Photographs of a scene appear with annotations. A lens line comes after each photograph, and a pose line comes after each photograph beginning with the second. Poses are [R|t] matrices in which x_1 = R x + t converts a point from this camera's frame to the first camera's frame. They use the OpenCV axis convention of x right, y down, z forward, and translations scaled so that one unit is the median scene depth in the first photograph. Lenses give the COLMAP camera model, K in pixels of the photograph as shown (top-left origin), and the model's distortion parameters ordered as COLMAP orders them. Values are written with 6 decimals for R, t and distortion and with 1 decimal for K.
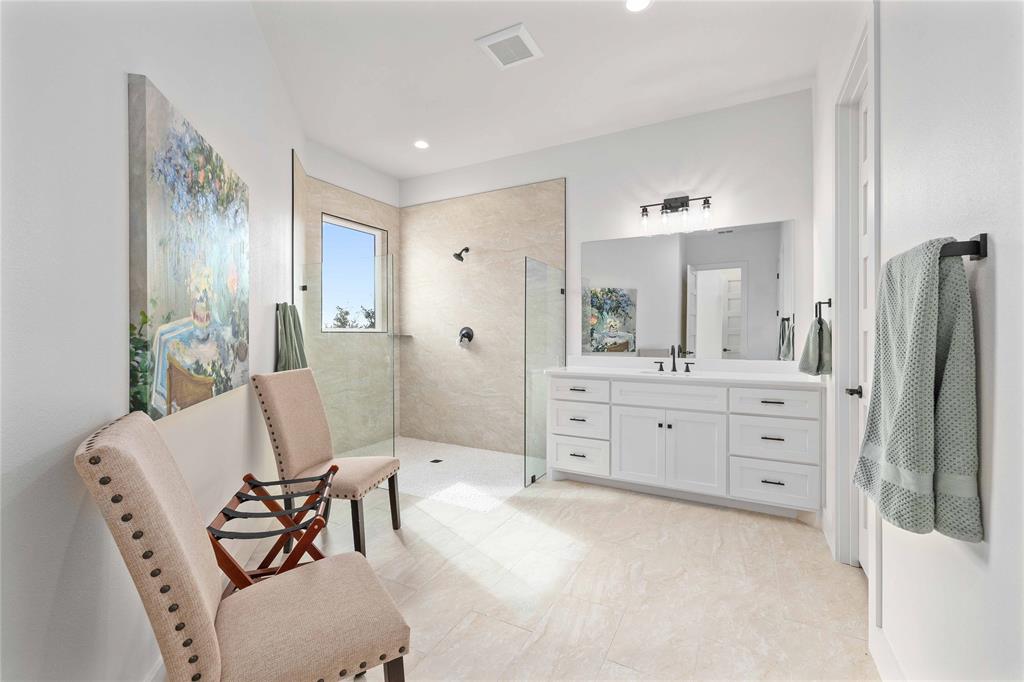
lens RADIAL K [[436.0, 0, 511.5], [0, 436.0, 336.4], [0, 0, 1]] dist [0.004555, 0.000656]
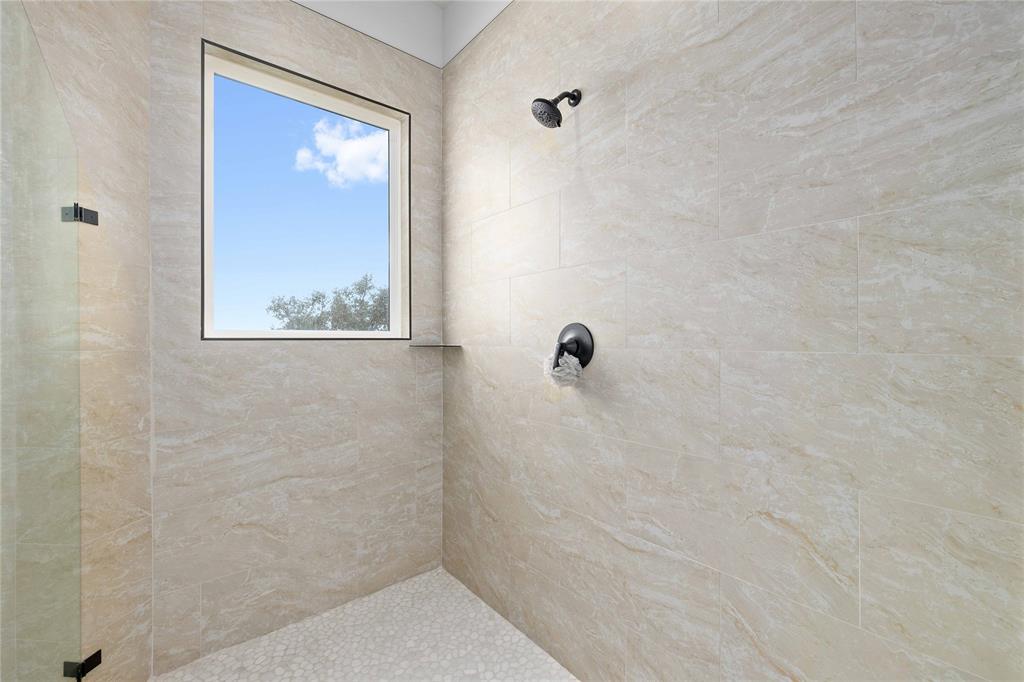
lens RADIAL K [[436.0, 0, 507.6], [0, 436.0, 338.9], [0, 0, 1]] dist [0.004555, 0.000656]
pose [[0.925930, -0.002473, -0.377688, -0.022887], [-0.000393, 0.999972, -0.007511, -0.006341], [0.377696, 0.007103, 0.925903, 0.660580]]
